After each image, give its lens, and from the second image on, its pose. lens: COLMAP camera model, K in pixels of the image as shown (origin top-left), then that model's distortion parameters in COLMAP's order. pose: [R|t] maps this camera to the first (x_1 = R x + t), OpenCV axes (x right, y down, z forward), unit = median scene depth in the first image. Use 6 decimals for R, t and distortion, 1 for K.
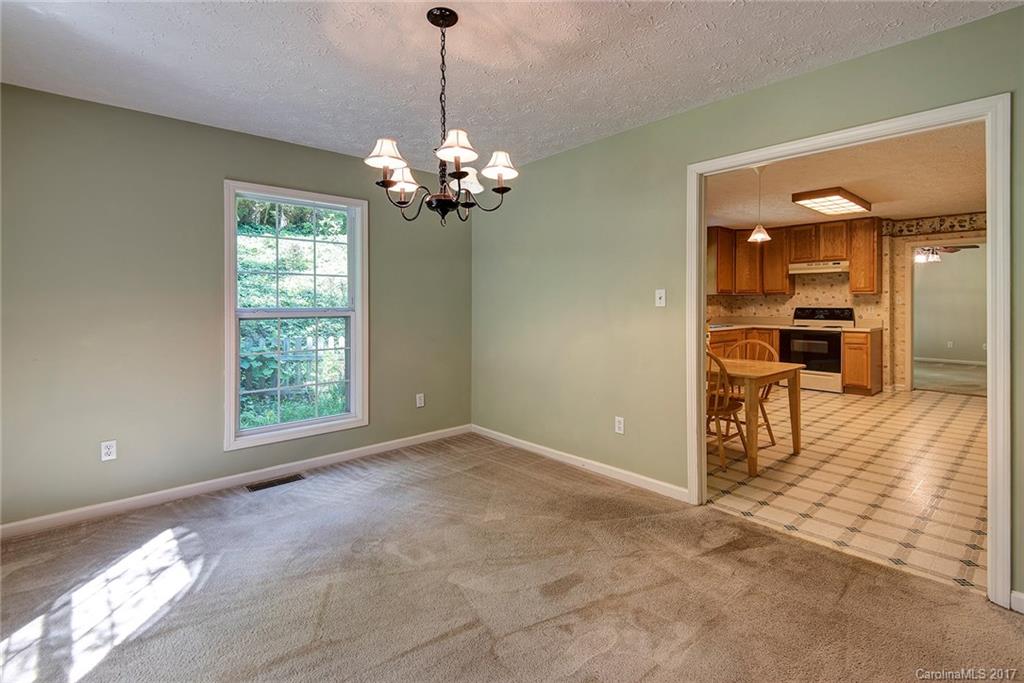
lens RADIAL K [[479.8, 0, 520.1], [0, 479.8, 307.5], [0, 0, 1]] dist [0.017071, -0.006258]
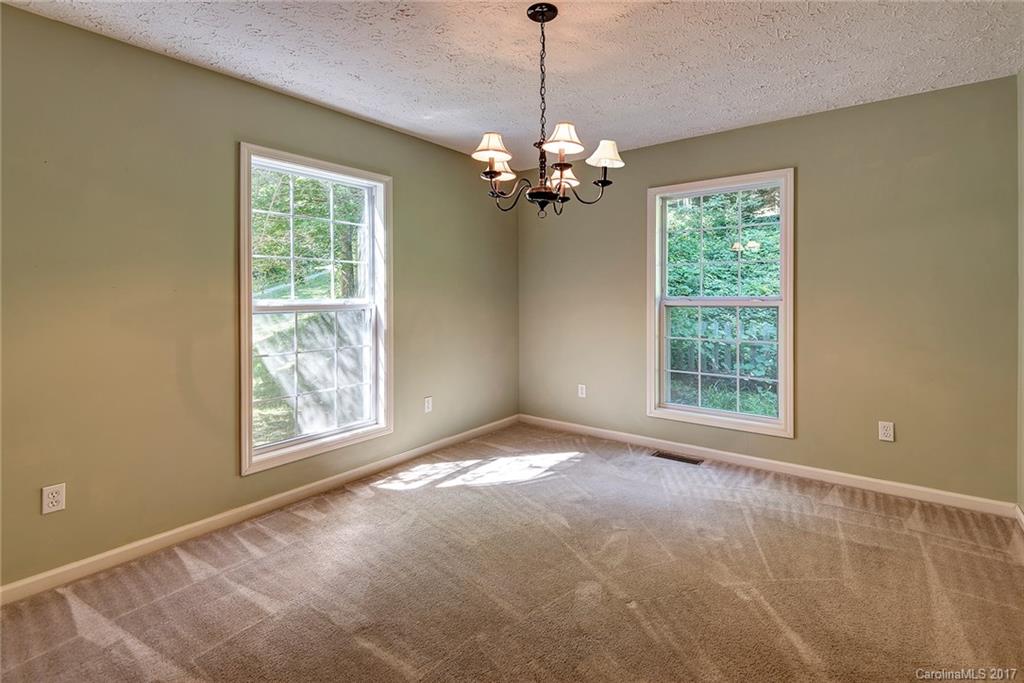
lens RADIAL K [[479.8, 0, 508.1], [0, 479.8, 300.9], [0, 0, 1]] dist [0.017071, -0.006258]
pose [[0.180129, 0.016807, -0.983499, 0.492461], [-0.003952, 0.999858, 0.016363, -0.005966], [0.983635, 0.000940, 0.180170, 0.440687]]
